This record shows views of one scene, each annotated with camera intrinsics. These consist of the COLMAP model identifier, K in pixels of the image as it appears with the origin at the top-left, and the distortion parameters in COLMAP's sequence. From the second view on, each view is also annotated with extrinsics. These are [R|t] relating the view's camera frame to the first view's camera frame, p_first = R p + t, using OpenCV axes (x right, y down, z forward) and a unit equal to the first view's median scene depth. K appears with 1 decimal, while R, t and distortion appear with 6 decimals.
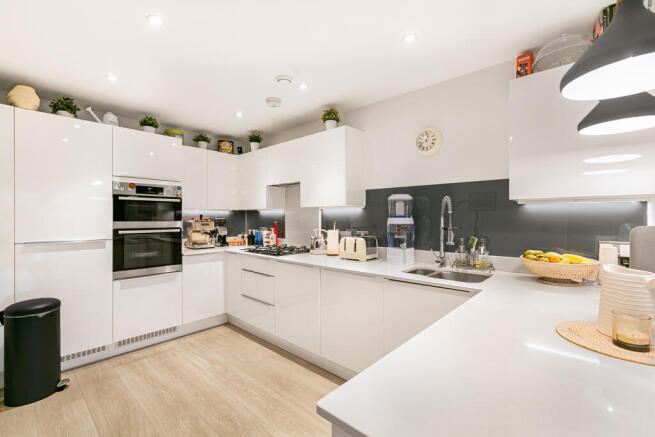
lens RADIAL K [[290.4, 0, 329.3], [0, 290.4, 216.5], [0, 0, 1]] dist [0.002807, -0.000294]
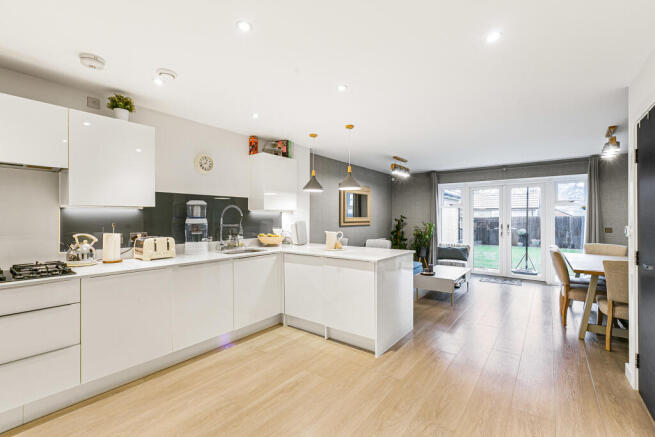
lens RADIAL K [[290.4, 0, 327.3], [0, 290.4, 217.5], [0, 0, 1]] dist [0.002807, -0.000294]
pose [[-0.090432, 0.003484, 0.995897, -0.945014], [0.001977, 0.999993, -0.003319, 0.004134], [-0.995901, 0.001668, -0.090438, 0.463735]]
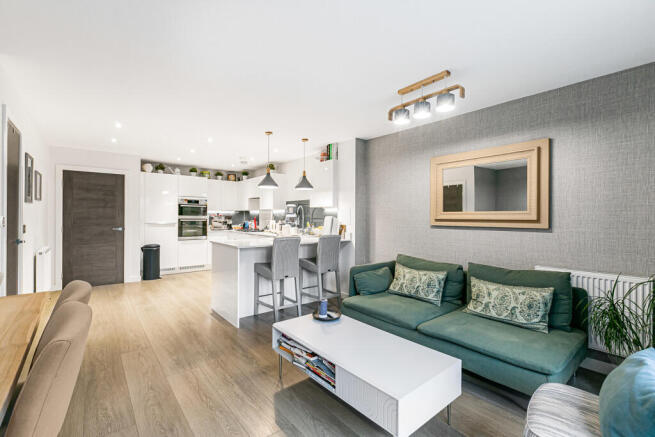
lens RADIAL K [[290.4, 0, 332.3], [0, 290.4, 215.8], [0, 0, 1]] dist [0.002807, -0.000294]
pose [[0.990600, 0.003114, -0.136755, 0.761412], [-0.003484, 0.999991, -0.002460, 0.017982], [0.136746, 0.002913, 0.990602, -1.085170]]
